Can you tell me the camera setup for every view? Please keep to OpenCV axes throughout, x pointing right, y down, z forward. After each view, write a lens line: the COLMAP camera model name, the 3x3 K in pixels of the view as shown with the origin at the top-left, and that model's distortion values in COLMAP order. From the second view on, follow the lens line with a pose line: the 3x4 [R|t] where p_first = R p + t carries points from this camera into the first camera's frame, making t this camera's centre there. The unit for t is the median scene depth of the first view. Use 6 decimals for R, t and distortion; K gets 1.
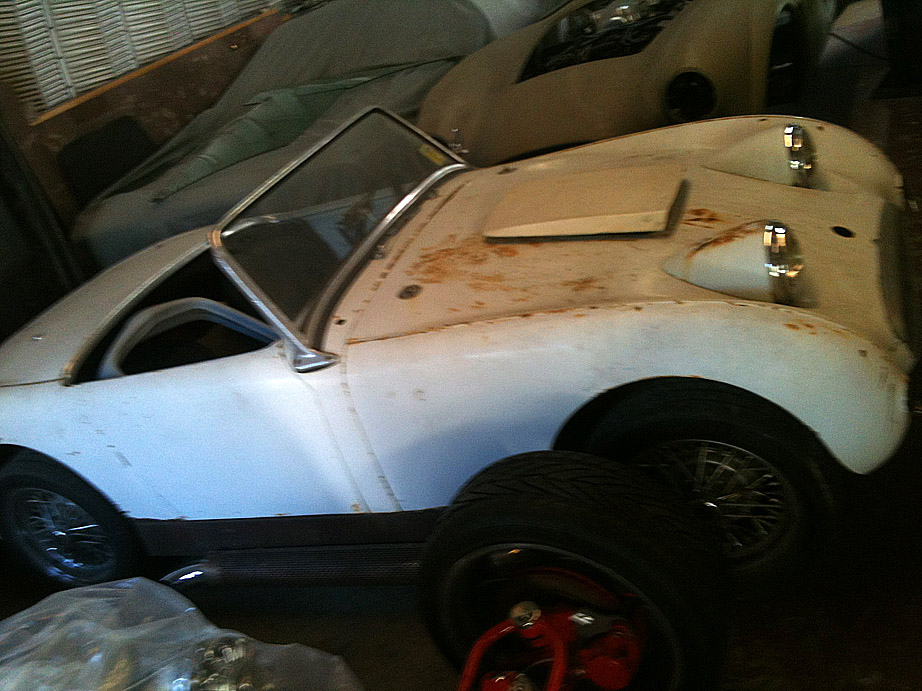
lens RADIAL K [[968.7, 0, 461.0], [0, 968.7, 345.5], [0, 0, 1]] dist [-0.020905, -0.041467]
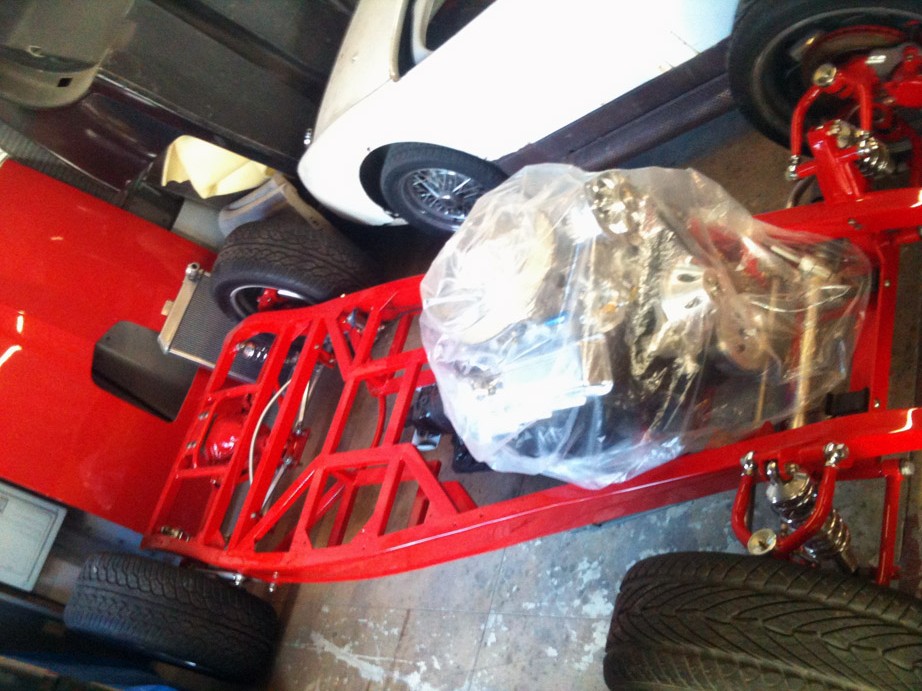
lens RADIAL K [[968.7, 0, 461.0], [0, 968.7, 345.5], [0, 0, 1]] dist [-0.020905, -0.041467]
pose [[0.860573, -0.333151, -0.385260, 0.024992], [0.453467, 0.845576, 0.281724, 0.021842], [0.231910, -0.417146, 0.878753, -0.268717]]
